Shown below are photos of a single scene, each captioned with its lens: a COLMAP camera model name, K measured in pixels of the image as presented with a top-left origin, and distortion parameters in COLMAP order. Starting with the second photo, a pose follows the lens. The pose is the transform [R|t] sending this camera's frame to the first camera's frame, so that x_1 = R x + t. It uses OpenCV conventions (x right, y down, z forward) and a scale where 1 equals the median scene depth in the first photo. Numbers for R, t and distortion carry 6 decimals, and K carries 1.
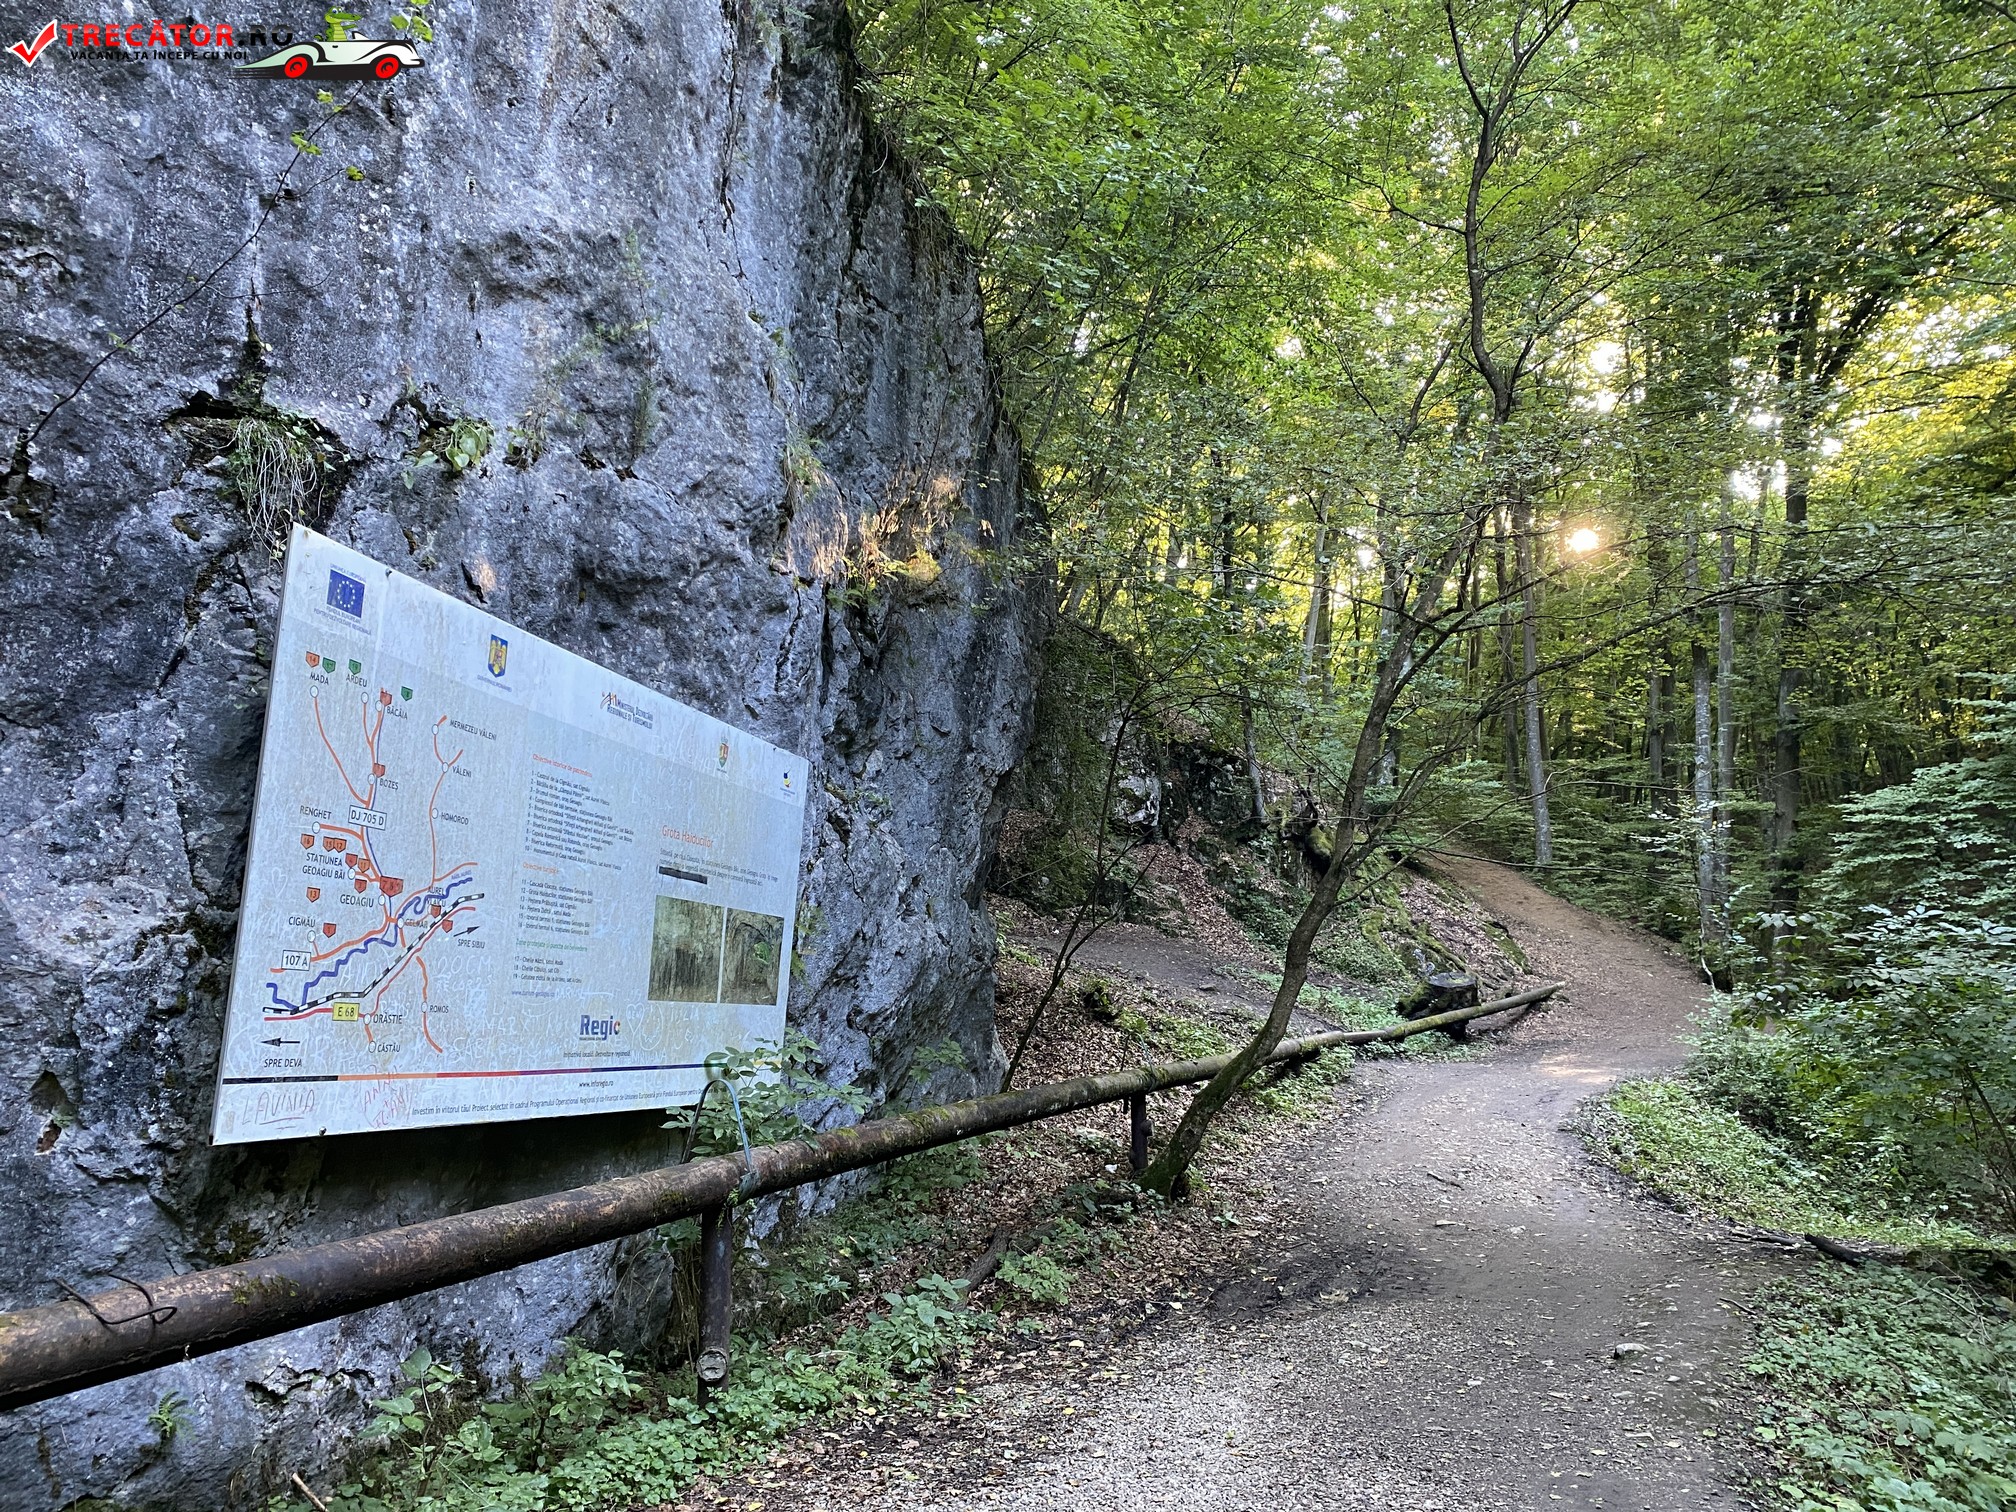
lens RADIAL K [[1536.4, 0, 1024.3], [0, 1536.4, 767.0], [0, 0, 1]] dist [0.041115, -0.045350]
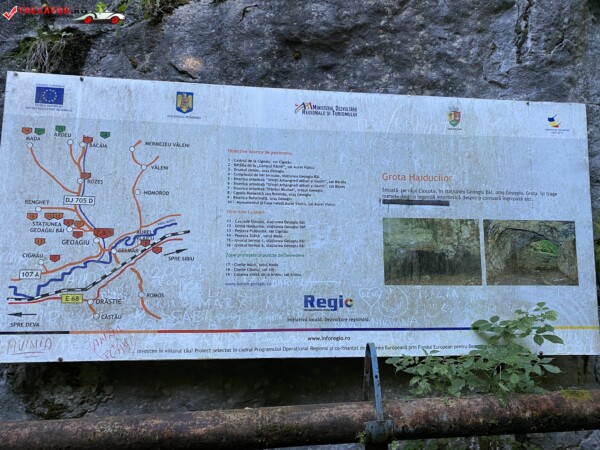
lens RADIAL K [[457.3, 0, 304.6], [0, 457.3, 227.5], [0, 0, 1]] dist [0.041115, -0.045350]
pose [[0.358157, -0.154706, -0.920755, 0.192458], [0.165580, 0.981069, -0.100432, 0.155669], [0.918862, -0.116488, 0.376993, 0.930532]]
